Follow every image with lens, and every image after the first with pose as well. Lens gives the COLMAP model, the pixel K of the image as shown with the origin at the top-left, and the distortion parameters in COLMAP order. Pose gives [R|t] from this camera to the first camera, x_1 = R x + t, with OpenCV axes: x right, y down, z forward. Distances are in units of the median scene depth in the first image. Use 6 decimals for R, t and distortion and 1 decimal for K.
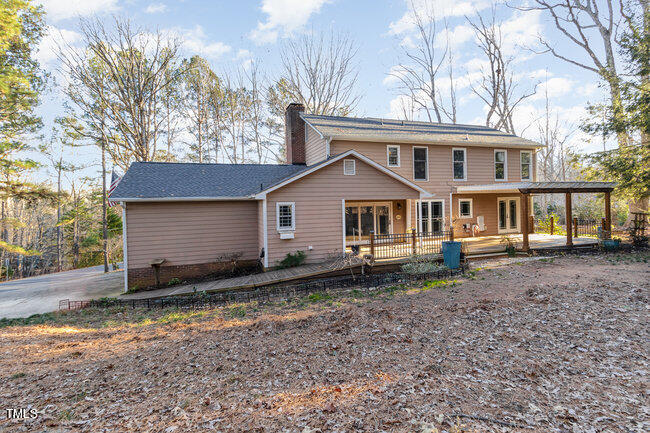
lens RADIAL K [[303.9, 0, 325.0], [0, 303.9, 216.5], [0, 0, 1]] dist [0.000737, 0.000060]
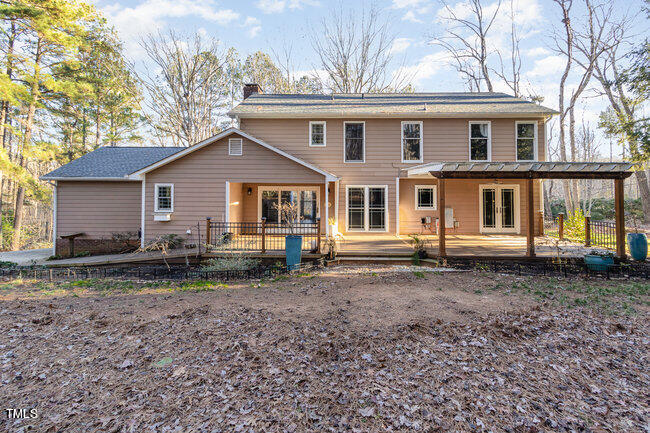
lens RADIAL K [[302.9, 0, 325.0], [0, 302.9, 184.2], [0, 0, 1]] dist [-0.001437, -0.000087]
pose [[0.937968, 0.022842, -0.345969, 0.528296], [-0.040348, 0.998239, -0.043479, -0.017452], [0.344366, 0.054741, 0.937238, 0.194635]]
